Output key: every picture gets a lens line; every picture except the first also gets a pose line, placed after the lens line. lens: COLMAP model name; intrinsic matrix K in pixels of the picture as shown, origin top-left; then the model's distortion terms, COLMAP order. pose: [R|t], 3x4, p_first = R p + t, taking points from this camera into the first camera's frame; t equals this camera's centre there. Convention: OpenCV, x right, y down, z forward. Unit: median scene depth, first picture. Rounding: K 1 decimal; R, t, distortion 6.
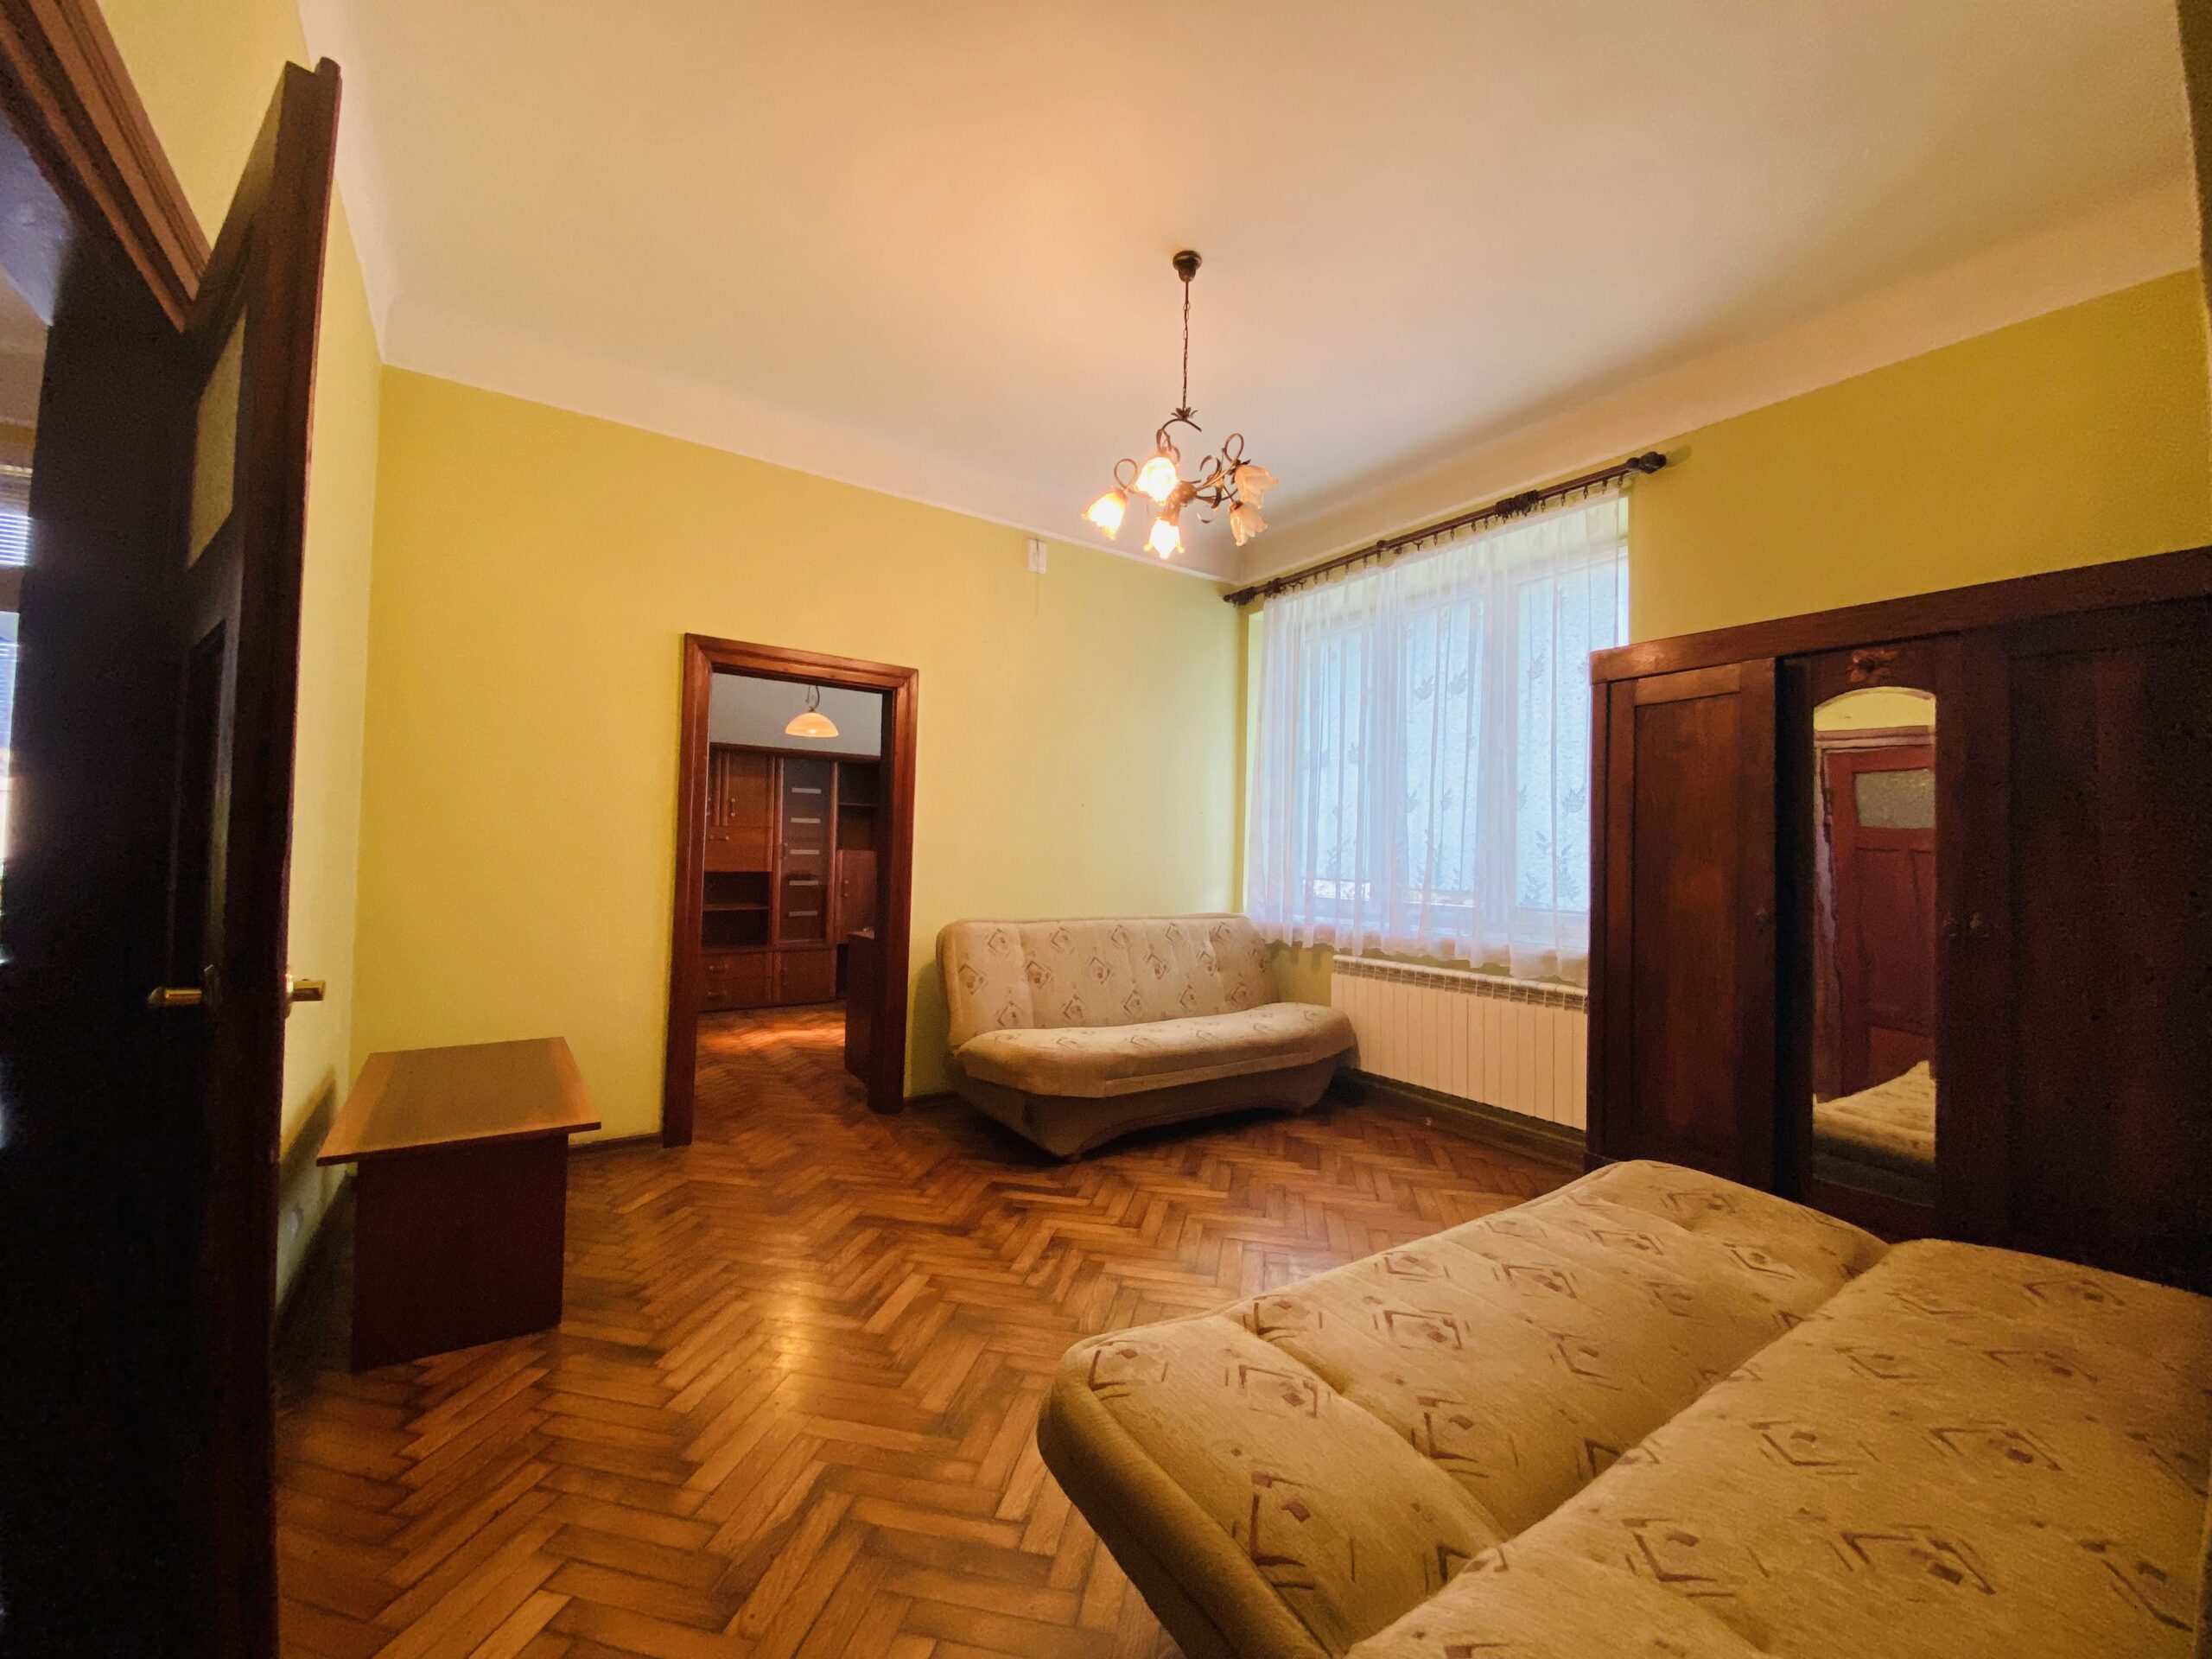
lens RADIAL K [[896.1, 0, 1106.0], [0, 896.1, 829.5], [0, 0, 1]] dist [-0.009748, -0.000036]
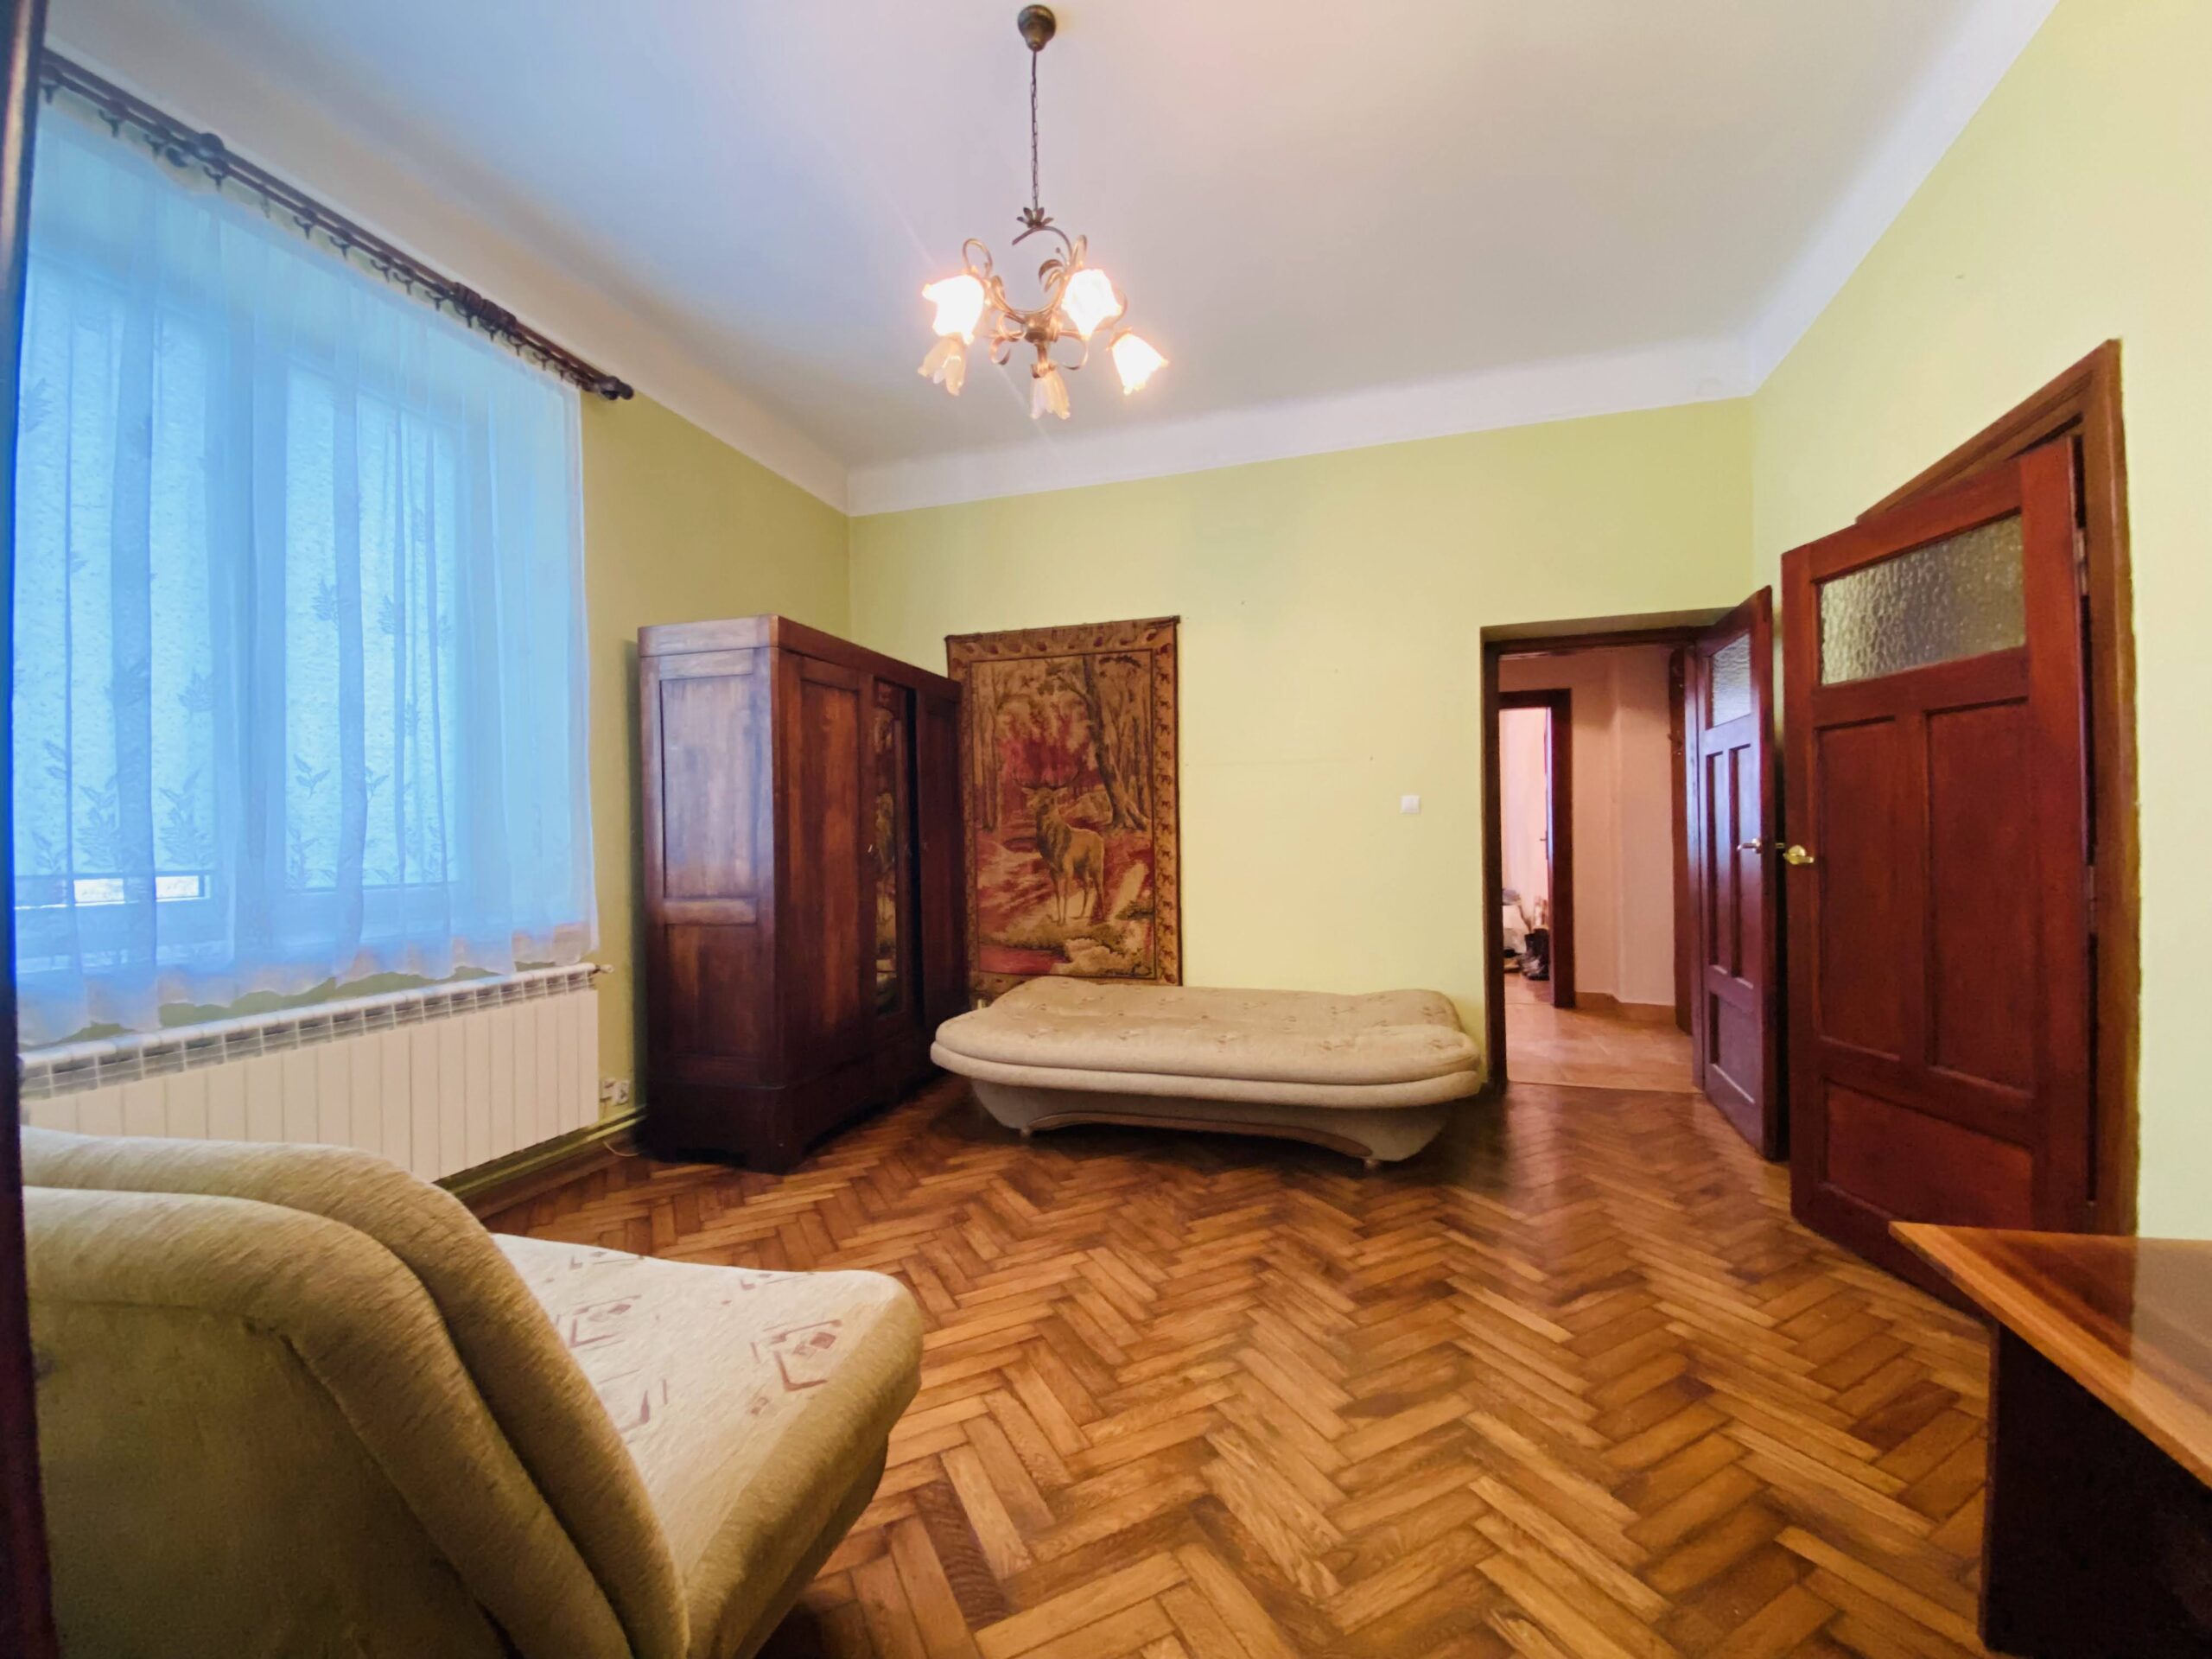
lens RADIAL K [[896.1, 0, 1106.0], [0, 896.1, 829.5], [0, 0, 1]] dist [-0.009748, -0.000036]
pose [[-0.617400, -0.015211, 0.786503, -0.439103], [-0.031911, 0.999474, -0.005720, 0.037842], [-0.786002, -0.028630, -0.617560, 1.126244]]
